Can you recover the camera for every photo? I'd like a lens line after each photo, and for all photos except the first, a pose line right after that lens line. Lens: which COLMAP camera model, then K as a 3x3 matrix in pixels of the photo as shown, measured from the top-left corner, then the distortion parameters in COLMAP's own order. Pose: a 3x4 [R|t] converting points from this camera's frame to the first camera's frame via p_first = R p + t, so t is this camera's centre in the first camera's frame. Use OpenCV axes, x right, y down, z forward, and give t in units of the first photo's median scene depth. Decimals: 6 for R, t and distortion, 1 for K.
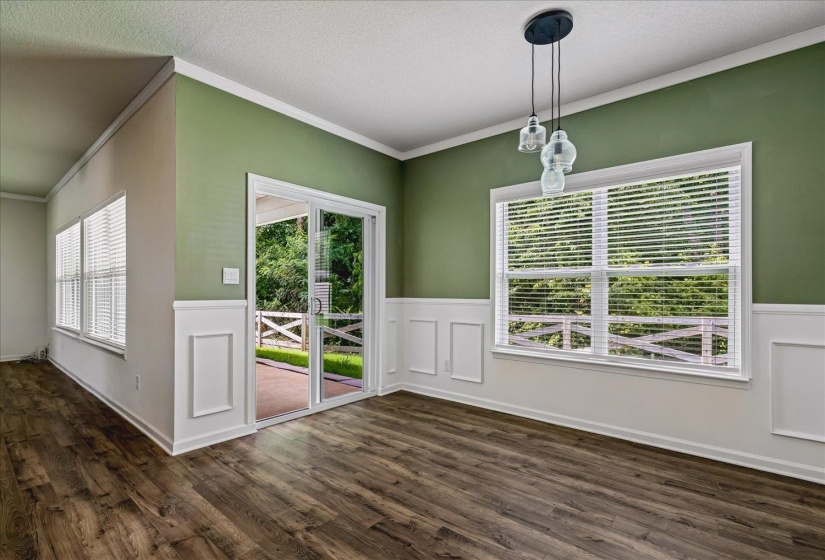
lens RADIAL K [[384.1, 0, 410.1], [0, 384.1, 288.5], [0, 0, 1]] dist [-0.000242, -0.000013]
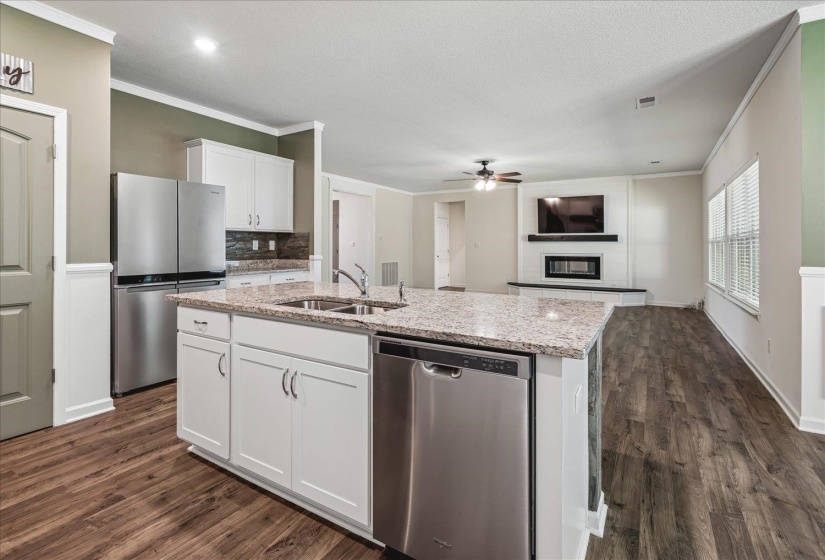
lens RADIAL K [[394.2, 0, 412.5], [0, 394.2, 244.1], [0, 0, 1]] dist [-0.000382, -0.000178]
pose [[0.155159, -0.007822, -0.987859, 0.209986], [0.004144, 0.999965, -0.007267, -0.022299], [0.987881, -0.002966, 0.155186, -0.101081]]
